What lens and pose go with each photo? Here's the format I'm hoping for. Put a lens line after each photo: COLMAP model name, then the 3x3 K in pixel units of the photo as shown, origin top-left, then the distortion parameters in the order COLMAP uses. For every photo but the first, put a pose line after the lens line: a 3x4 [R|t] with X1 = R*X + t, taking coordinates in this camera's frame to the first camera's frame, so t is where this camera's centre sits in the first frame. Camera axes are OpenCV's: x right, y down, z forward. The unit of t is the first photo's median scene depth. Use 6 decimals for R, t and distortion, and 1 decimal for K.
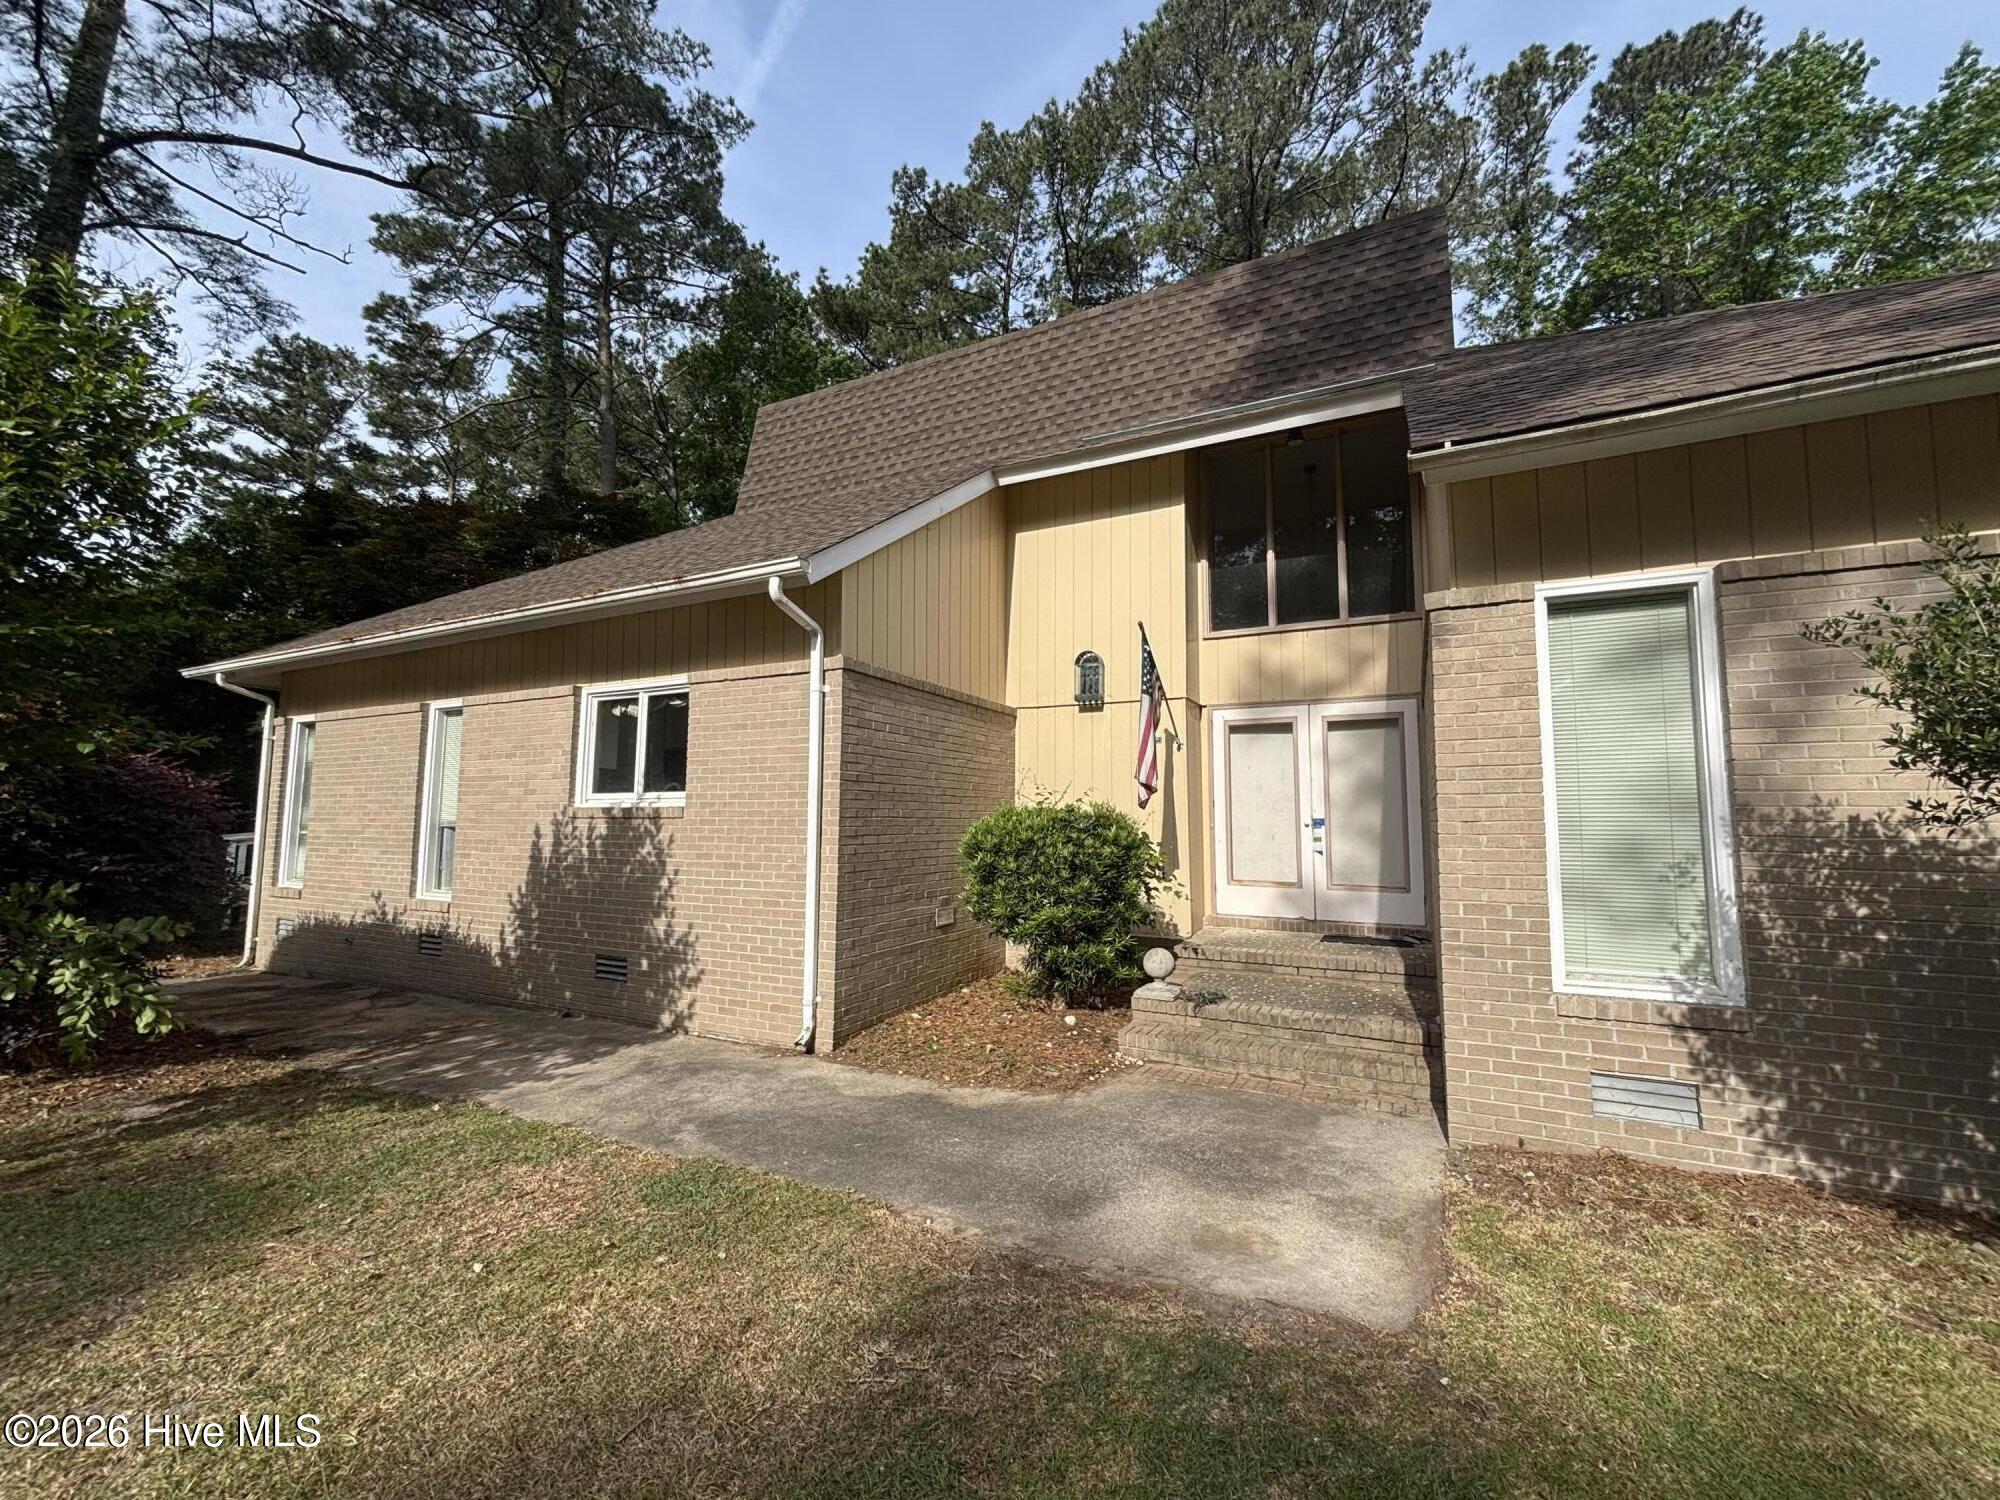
lens RADIAL K [[808.9, 0, 1007.2], [0, 808.9, 754.5], [0, 0, 1]] dist [-0.000057, 0.000565]
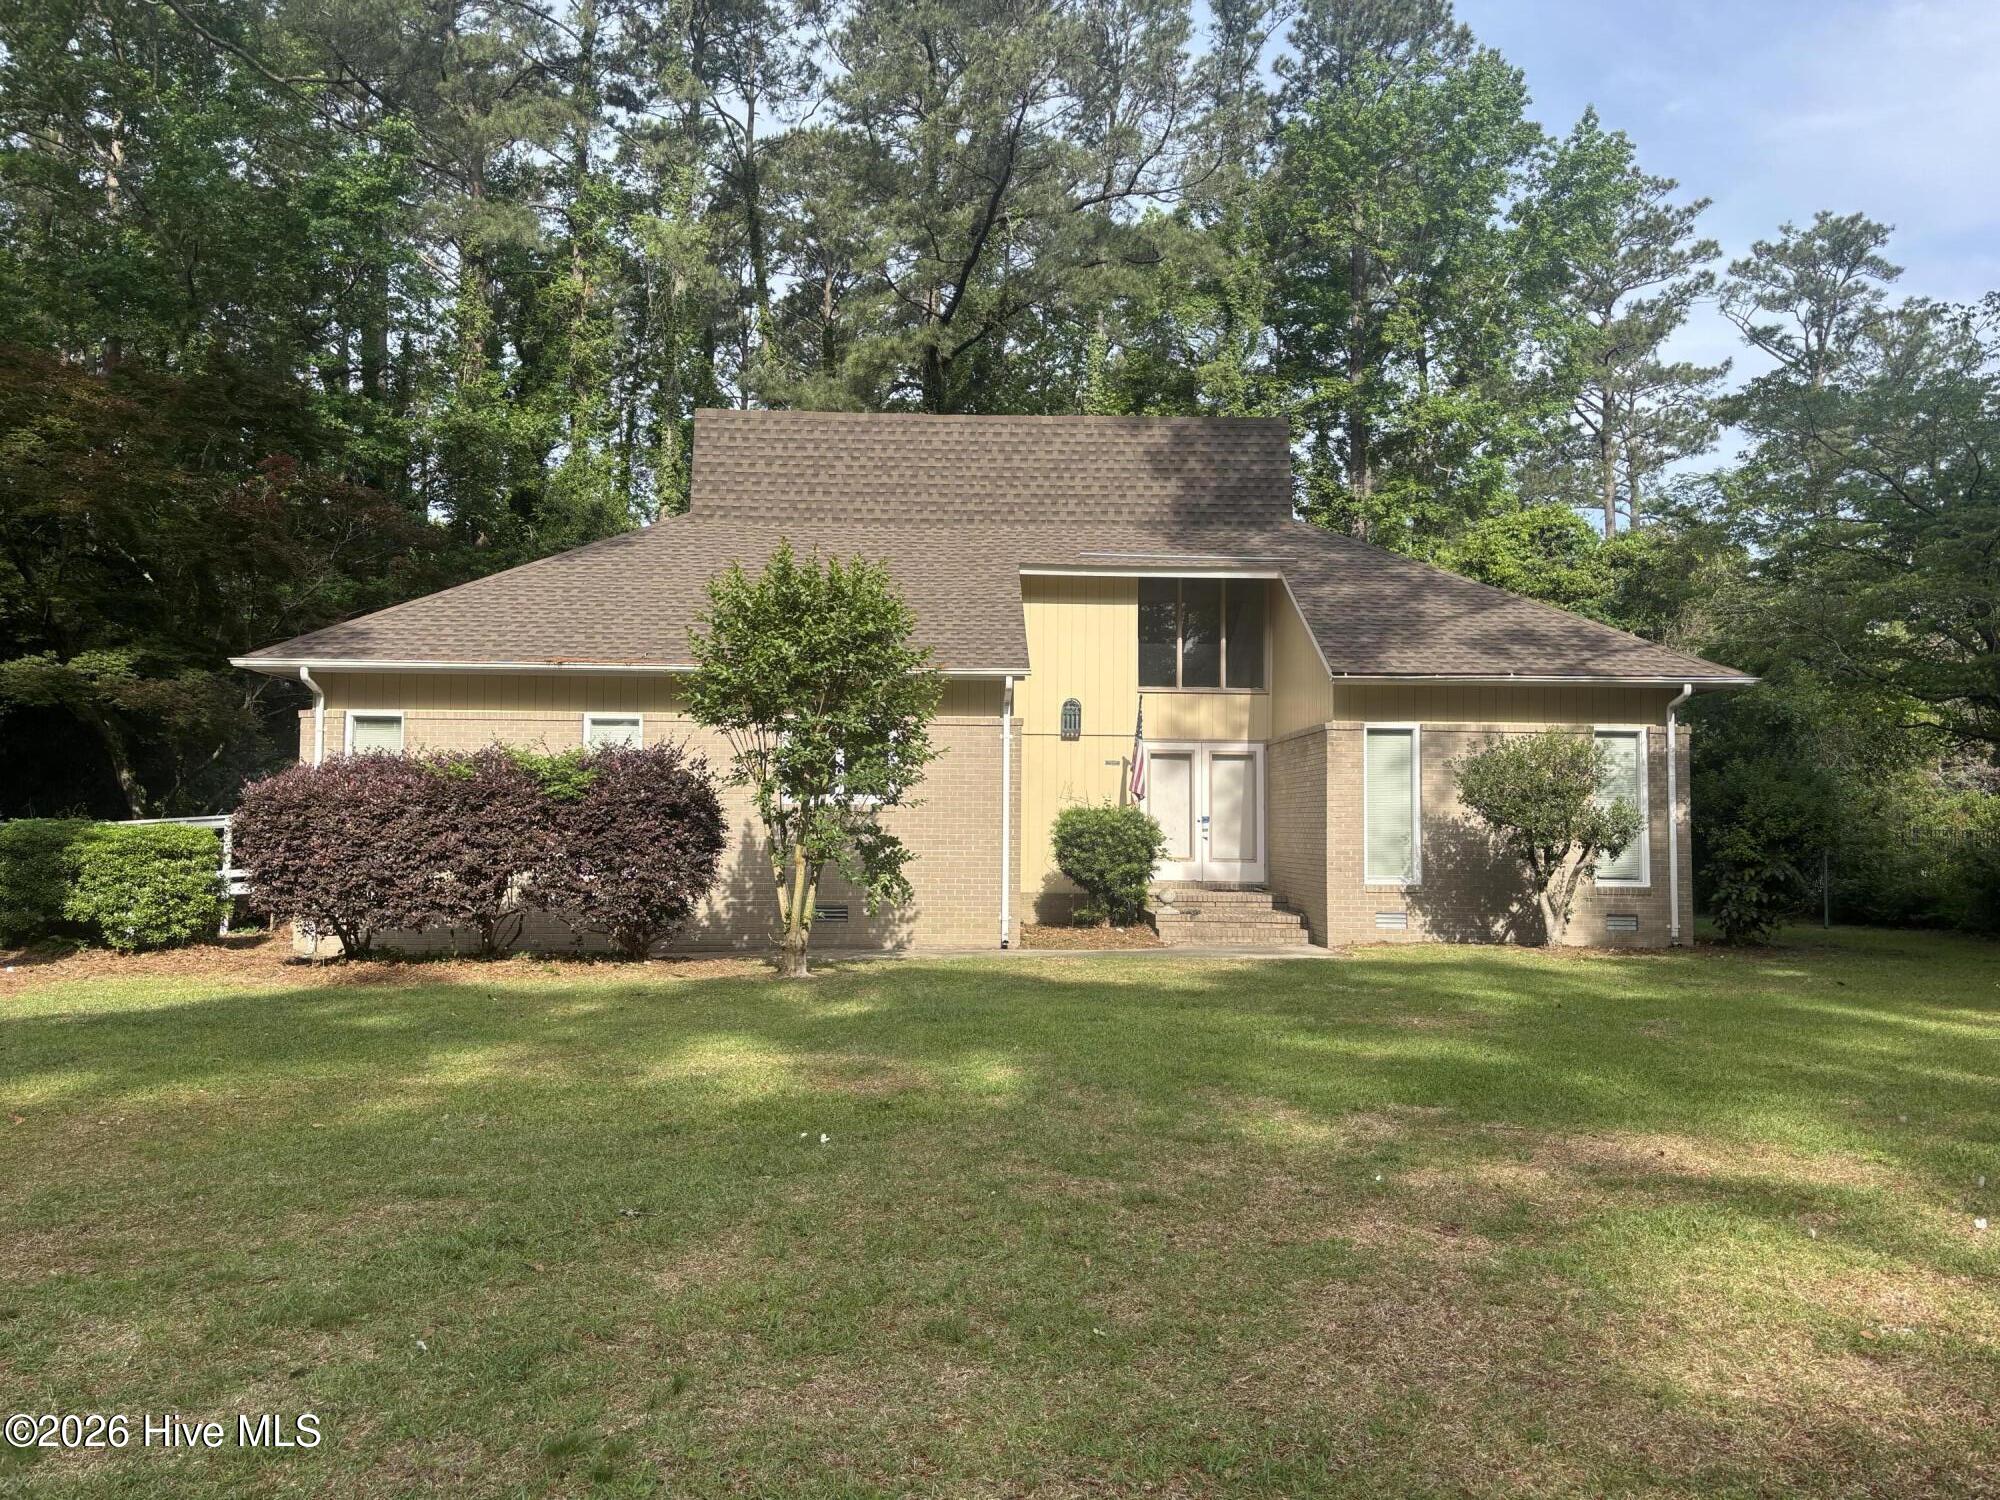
lens RADIAL K [[1502.2, 0, 1035.3], [0, 1502.2, 741.7], [0, 0, 1]] dist [0.038532, -0.012986]
pose [[0.871563, 0.031221, 0.489288, -1.328513], [-0.043761, 0.998941, 0.014210, -0.094356], [-0.488326, -0.033796, 0.872007, -1.355008]]
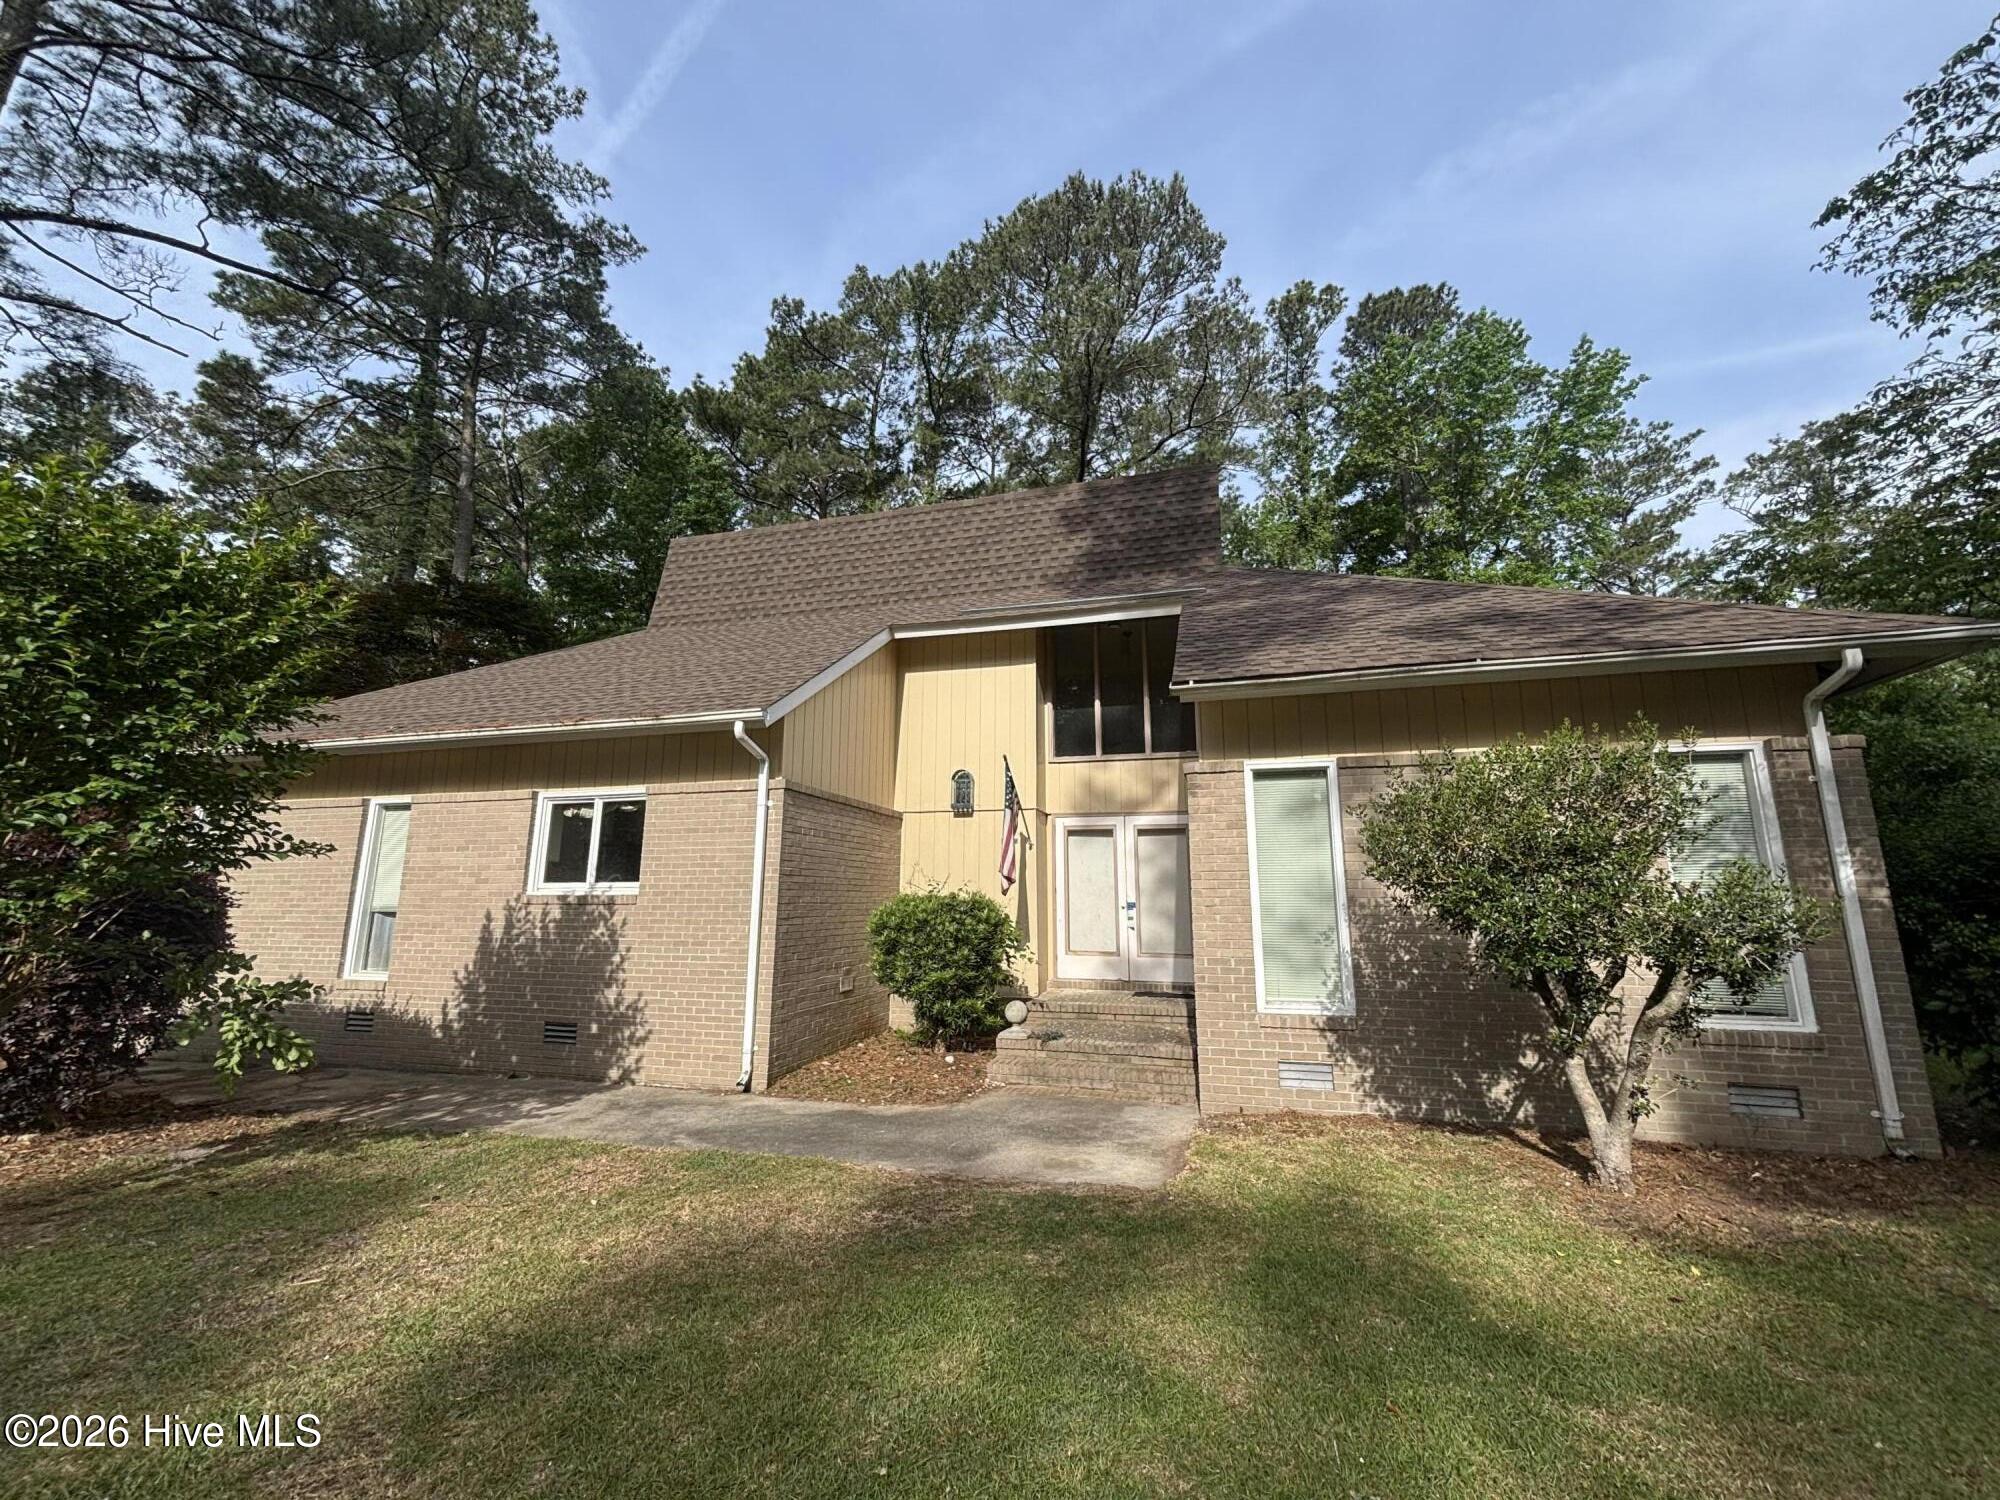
lens RADIAL K [[808.9, 0, 1007.2], [0, 808.9, 747.3], [0, 0, 1]] dist [-0.000057, 0.000565]
pose [[0.981298, 0.034900, 0.189306, -0.076522], [-0.014206, 0.993876, -0.109588, -0.026902], [-0.191971, 0.104849, 0.975784, -0.282589]]
